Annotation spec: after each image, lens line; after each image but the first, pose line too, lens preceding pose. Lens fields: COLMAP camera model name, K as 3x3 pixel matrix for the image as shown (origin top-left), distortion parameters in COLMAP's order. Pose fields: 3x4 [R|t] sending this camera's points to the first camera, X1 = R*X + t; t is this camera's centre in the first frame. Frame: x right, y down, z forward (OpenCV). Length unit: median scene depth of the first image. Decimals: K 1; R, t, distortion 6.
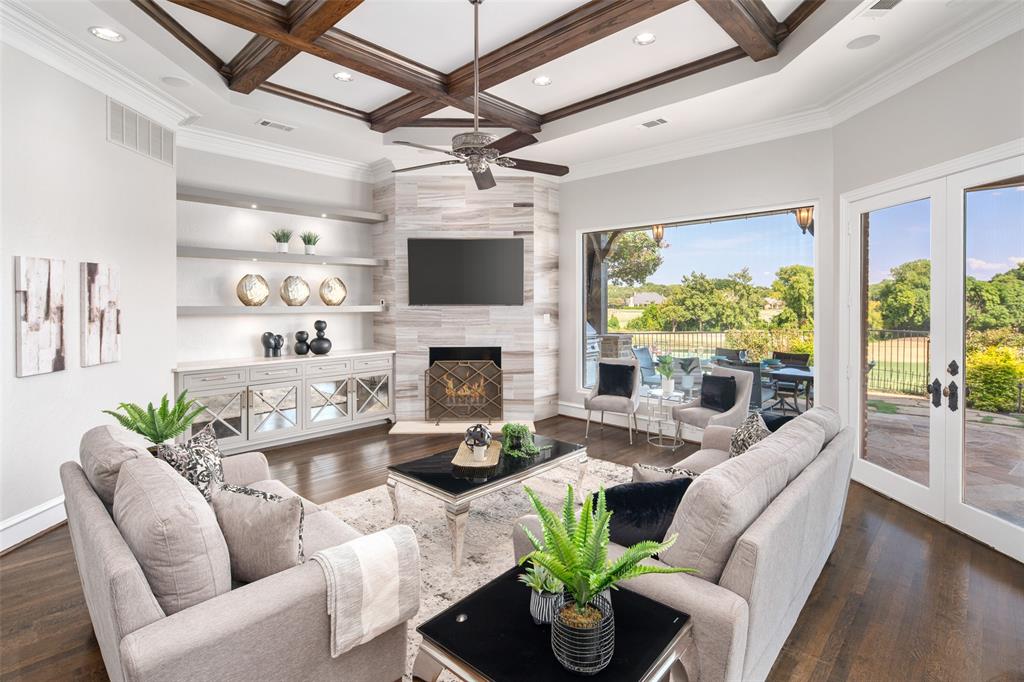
lens RADIAL K [[499.1, 0, 506.7], [0, 499.1, 305.9], [0, 0, 1]] dist [0.002656, -0.002990]
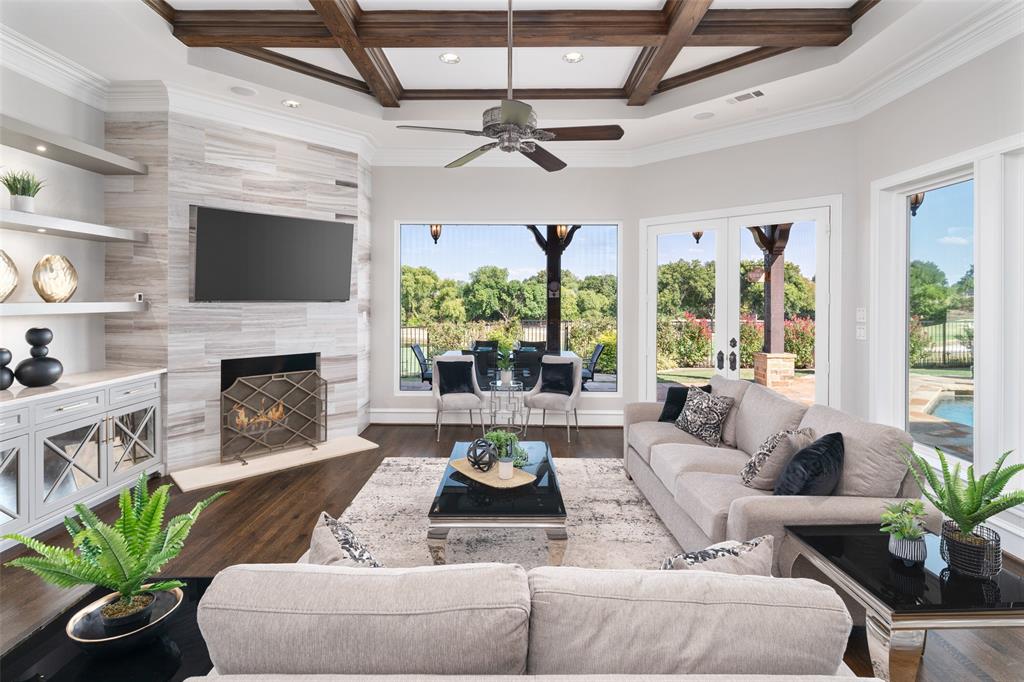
lens RADIAL K [[499.1, 0, 512.8], [0, 499.1, 299.3], [0, 0, 1]] dist [0.002656, -0.002990]
pose [[0.724348, 0.003181, 0.689427, -0.348822], [0.000258, 0.999988, -0.004886, -0.001086], [-0.689434, 0.003717, 0.724339, 0.186720]]
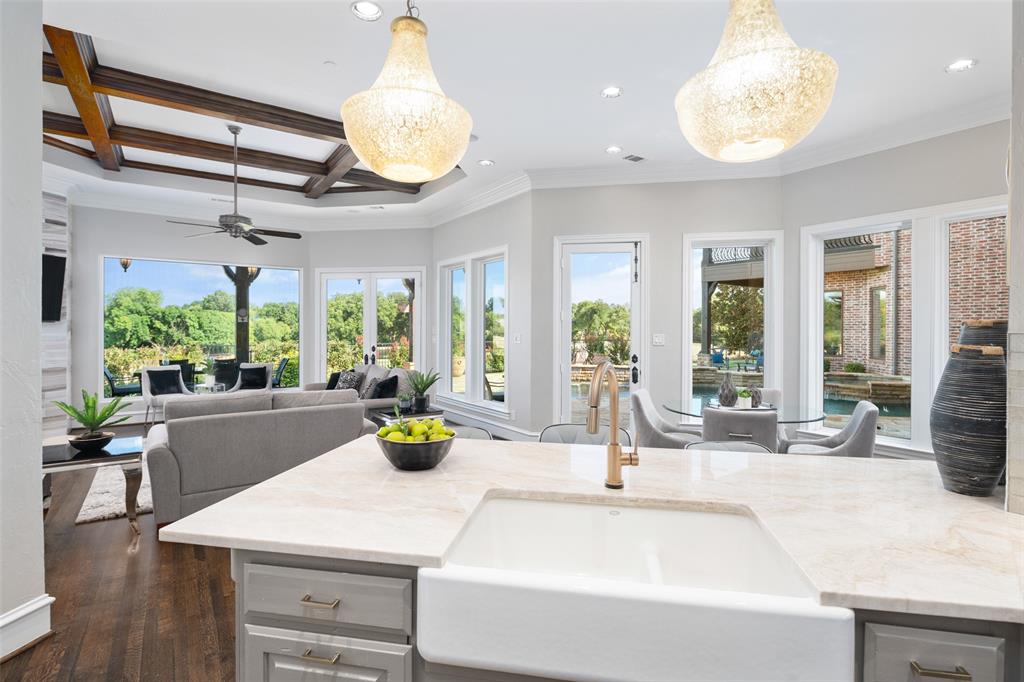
lens RADIAL K [[499.1, 0, 507.2], [0, 499.1, 333.9], [0, 0, 1]] dist [0.002656, -0.002990]
pose [[0.209256, -0.007486, 0.977832, -0.764454], [0.002299, 0.999972, 0.007164, 0.017424], [-0.977858, 0.000749, 0.209268, -0.104068]]
